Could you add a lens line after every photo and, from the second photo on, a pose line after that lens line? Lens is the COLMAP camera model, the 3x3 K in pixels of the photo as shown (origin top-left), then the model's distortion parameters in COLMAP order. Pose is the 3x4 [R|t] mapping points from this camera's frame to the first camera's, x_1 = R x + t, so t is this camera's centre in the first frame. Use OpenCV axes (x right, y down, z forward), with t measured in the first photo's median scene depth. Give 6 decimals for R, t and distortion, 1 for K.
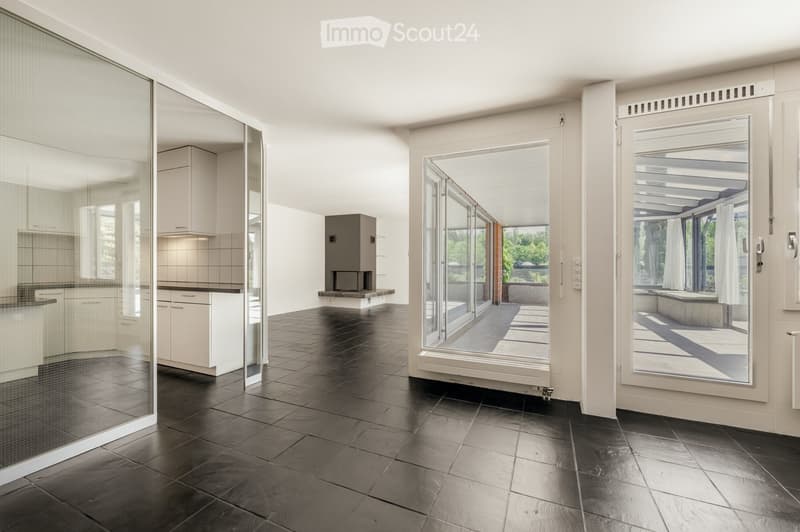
lens RADIAL K [[328.4, 0, 401.8], [0, 328.4, 267.9], [0, 0, 1]] dist [-0.001529, -0.000087]
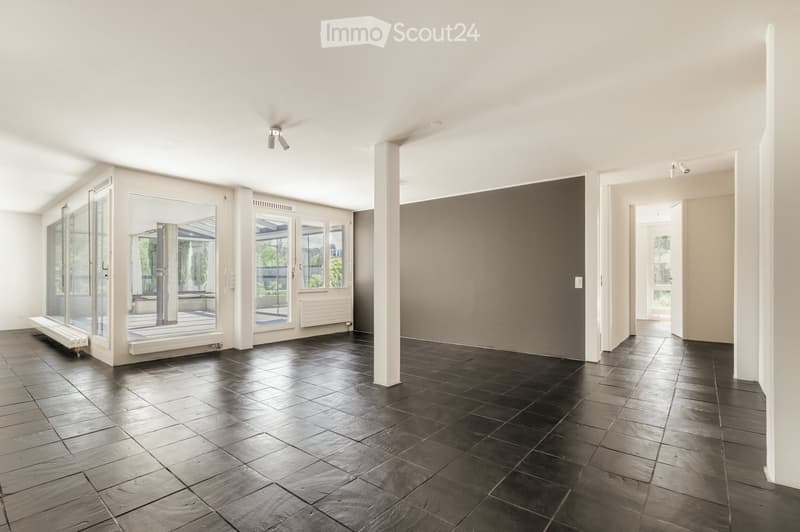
lens RADIAL K [[370.3, 0, 403.2], [0, 370.3, 273.1], [0, 0, 1]] dist [0.003204, 0.000273]
pose [[0.262080, 0.012065, 0.964971, -1.077608], [0.000539, 0.999920, -0.012649, 0.003601], [-0.965046, 0.003835, 0.262053, -0.430145]]
